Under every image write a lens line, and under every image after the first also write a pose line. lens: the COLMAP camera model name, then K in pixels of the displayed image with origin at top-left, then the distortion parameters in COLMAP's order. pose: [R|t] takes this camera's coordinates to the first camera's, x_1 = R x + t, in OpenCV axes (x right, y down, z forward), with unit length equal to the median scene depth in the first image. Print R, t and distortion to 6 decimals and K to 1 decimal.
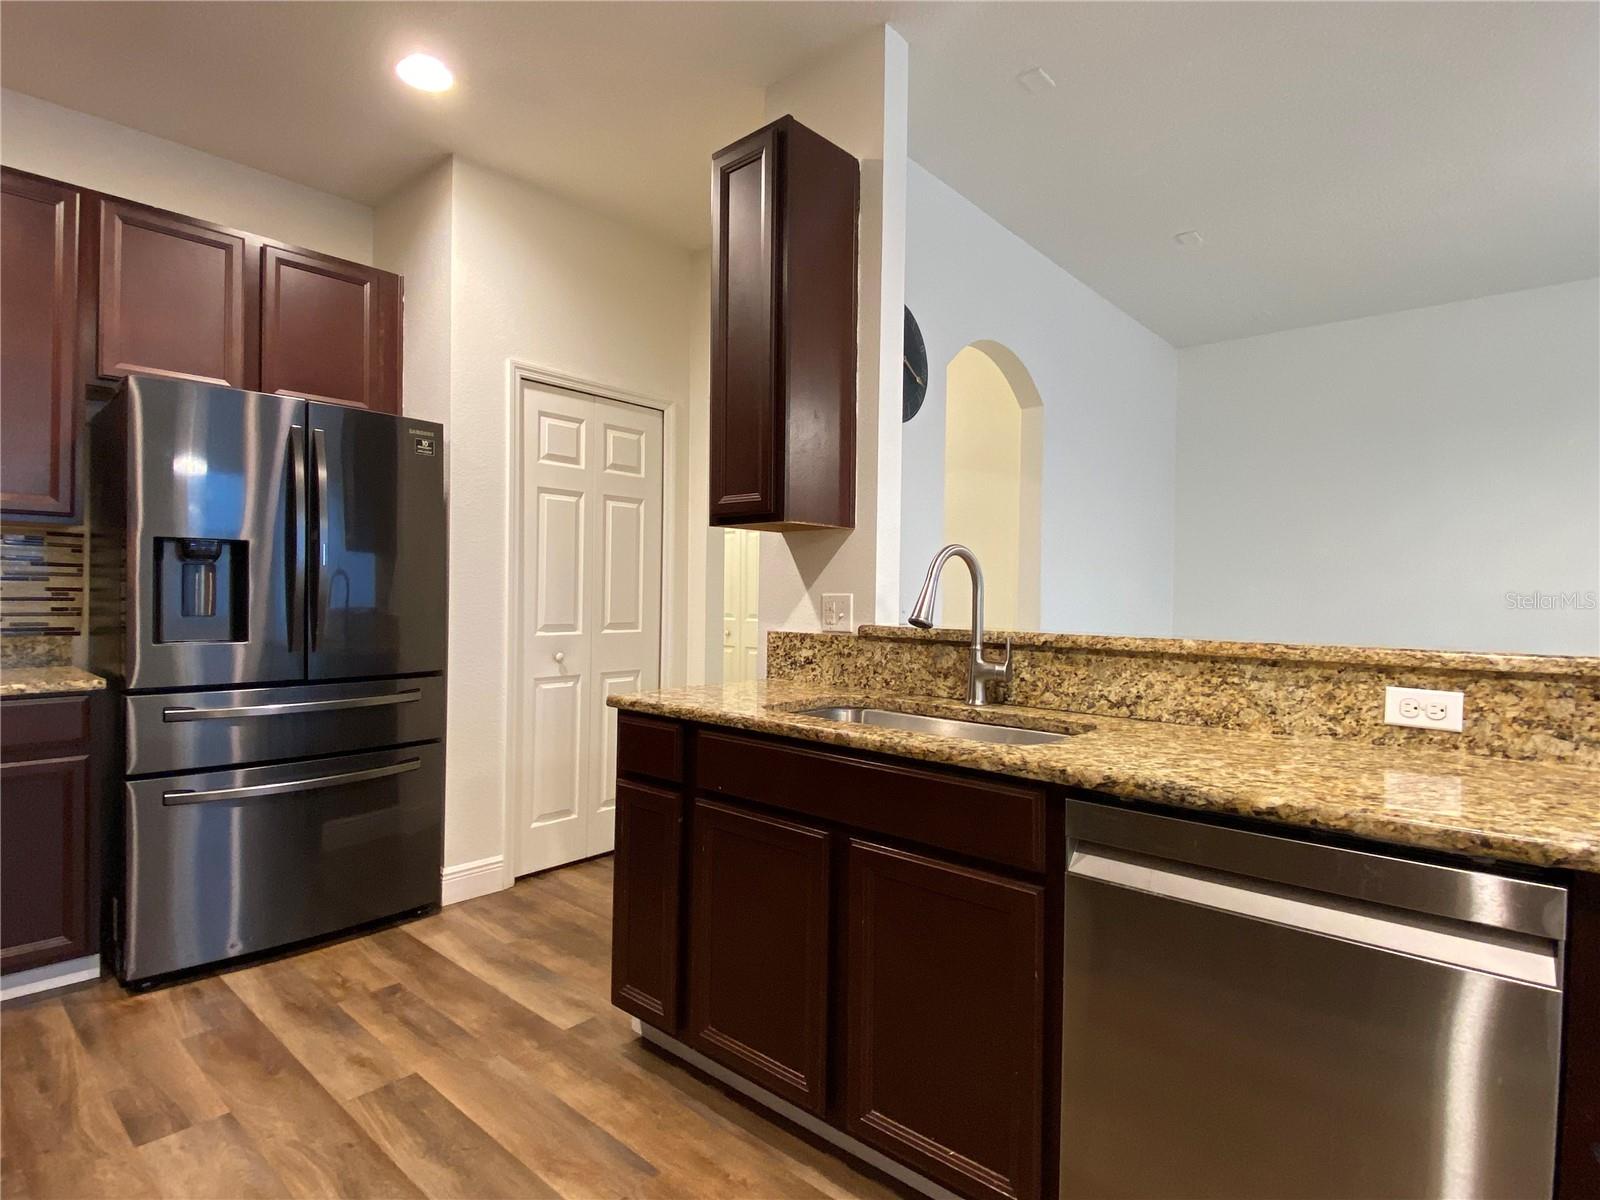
lens RADIAL K [[834.9, 0, 799.6], [0, 834.9, 592.0], [0, 0, 1]] dist [0.030882, -0.025801]
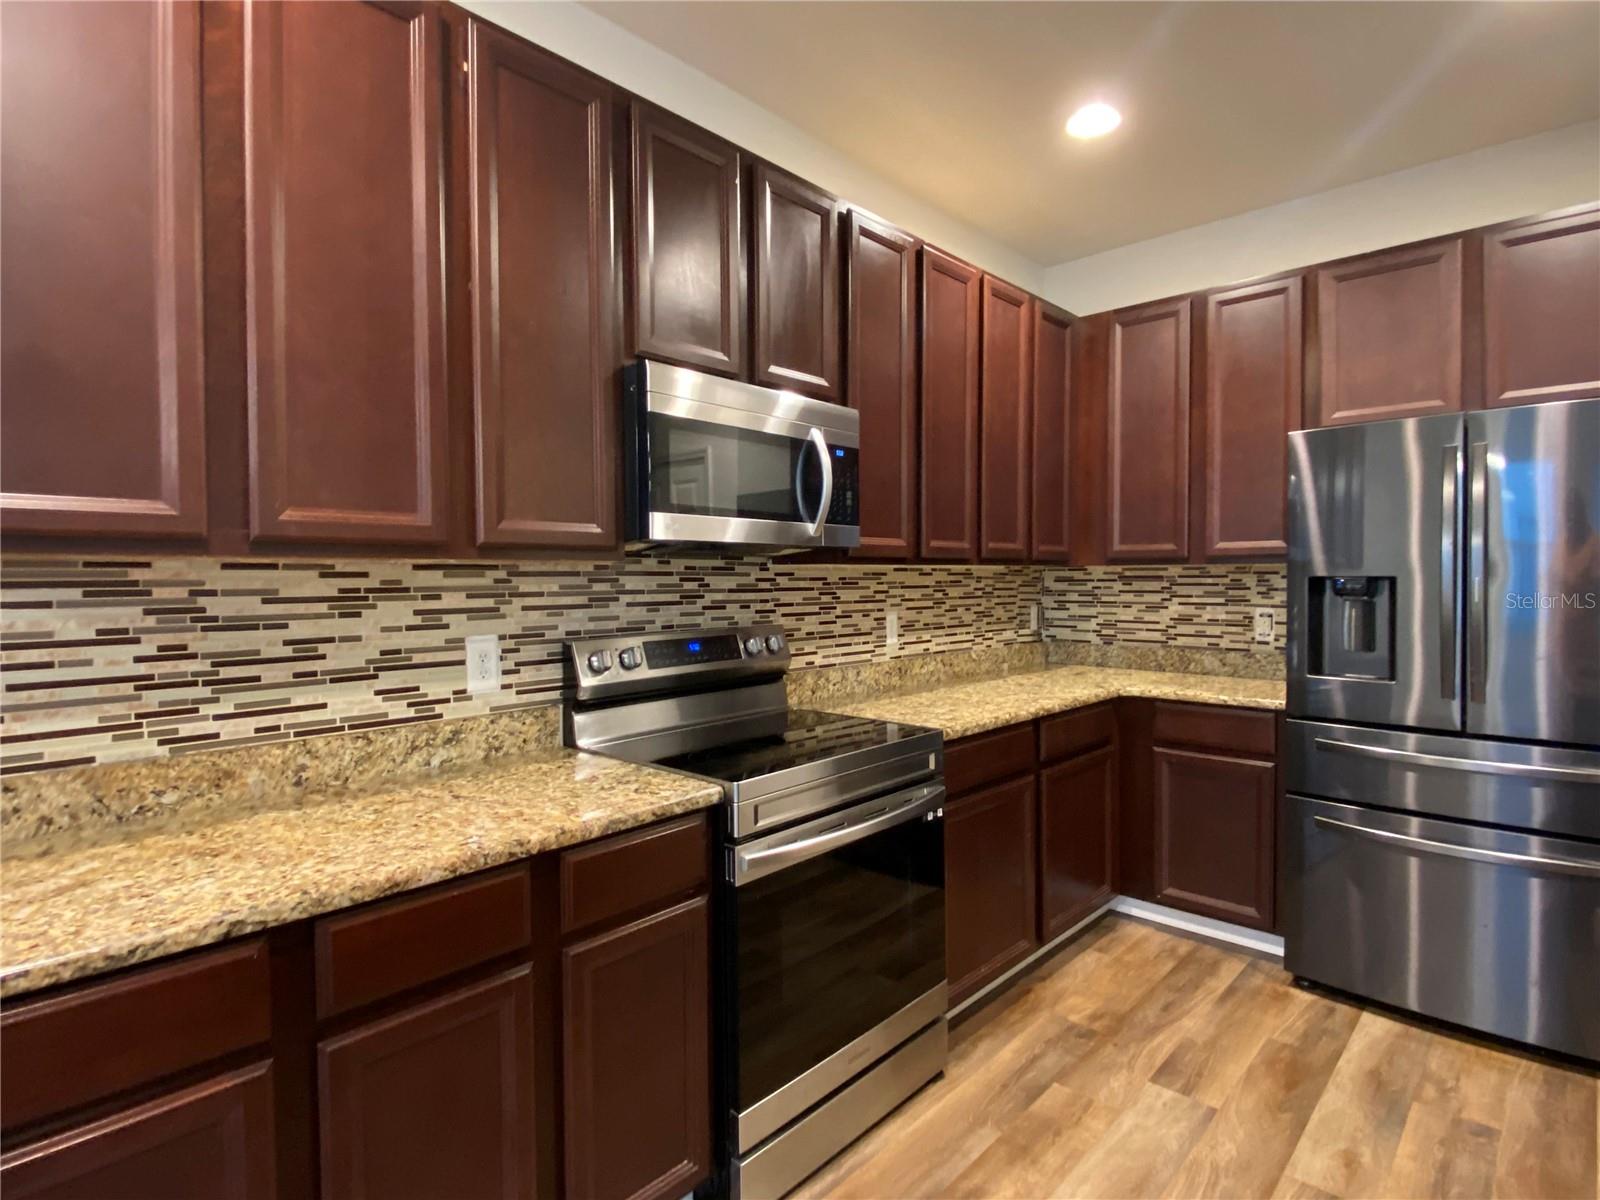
lens RADIAL K [[834.9, 0, 794.8], [0, 834.9, 592.2], [0, 0, 1]] dist [0.030882, -0.025801]
pose [[-0.032060, 0.009360, -0.999442, 0.371426], [0.008070, 0.999926, 0.009106, -0.065293], [0.999453, -0.007774, -0.032133, 0.401107]]
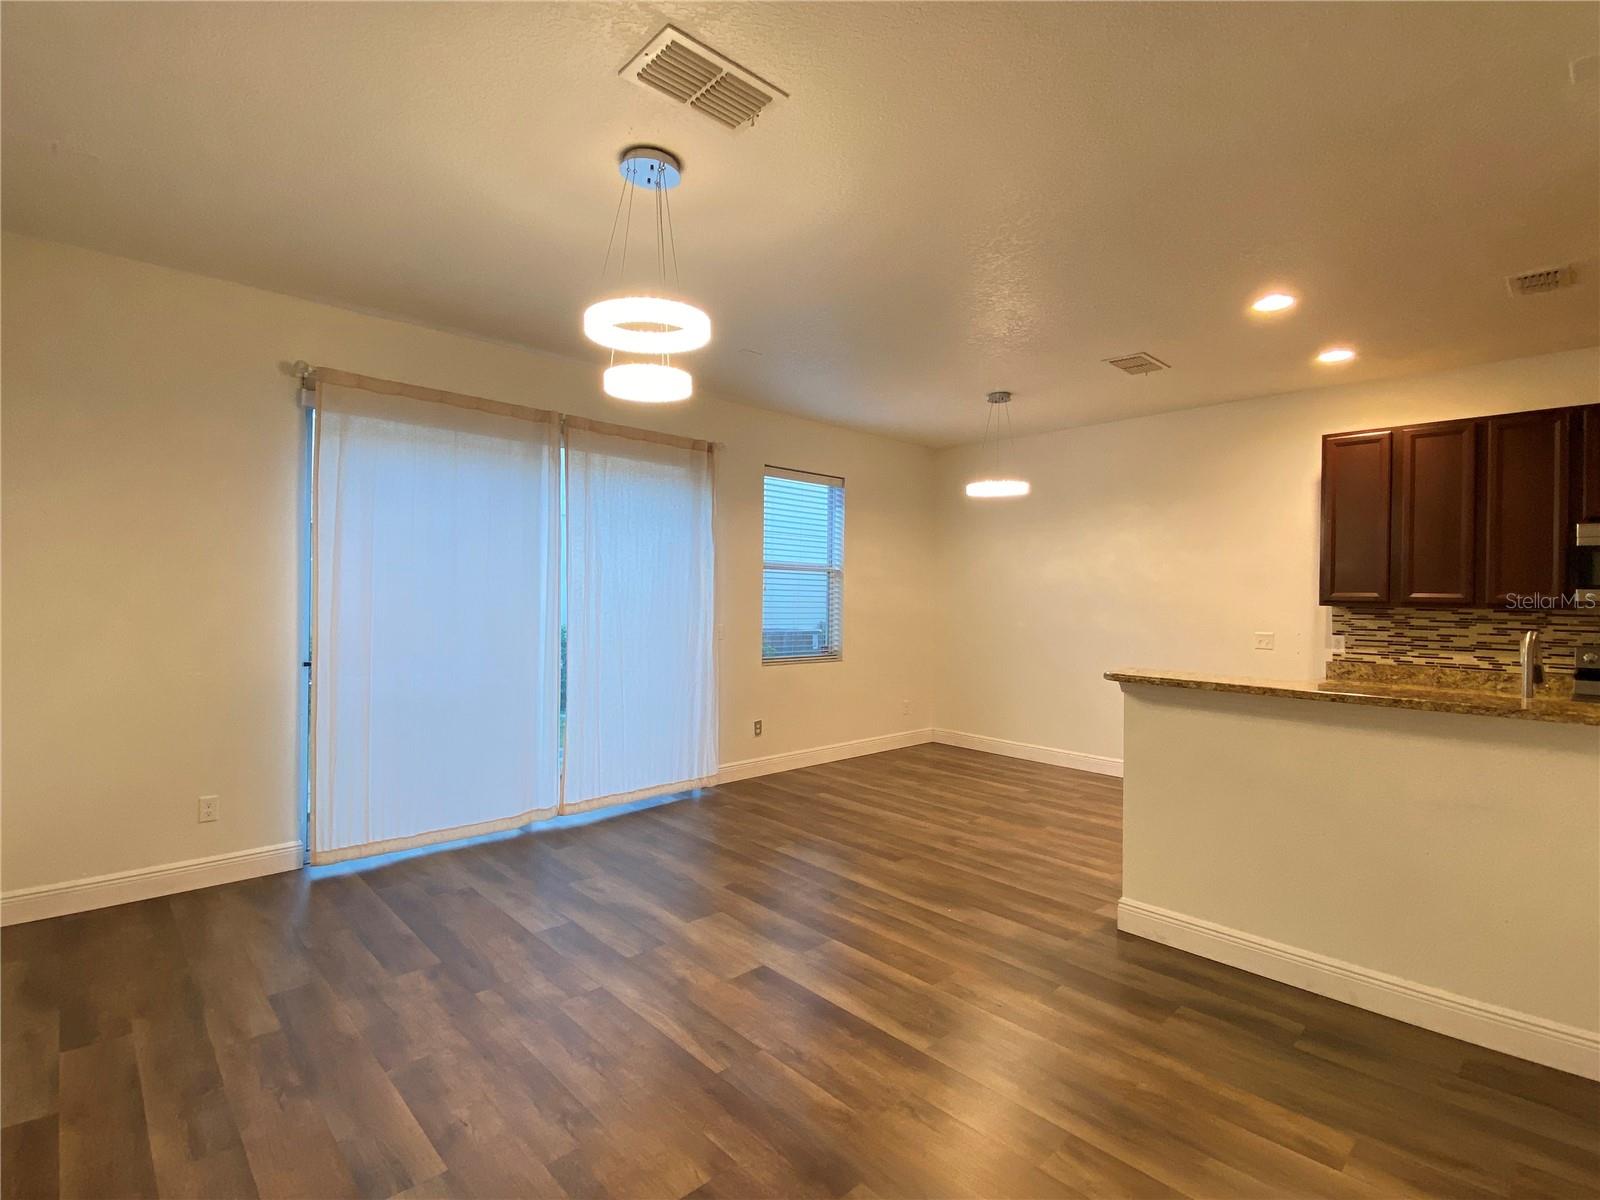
lens RADIAL K [[764.7, 0, 796.6], [0, 764.7, 592.1], [0, 0, 1]] dist [0.005142, -0.010462]
pose [[-0.994997, -0.027198, 0.096136, 1.162576], [-0.027516, 0.999619, -0.001975, -0.081843], [-0.096045, -0.004610, -0.995366, 2.148367]]
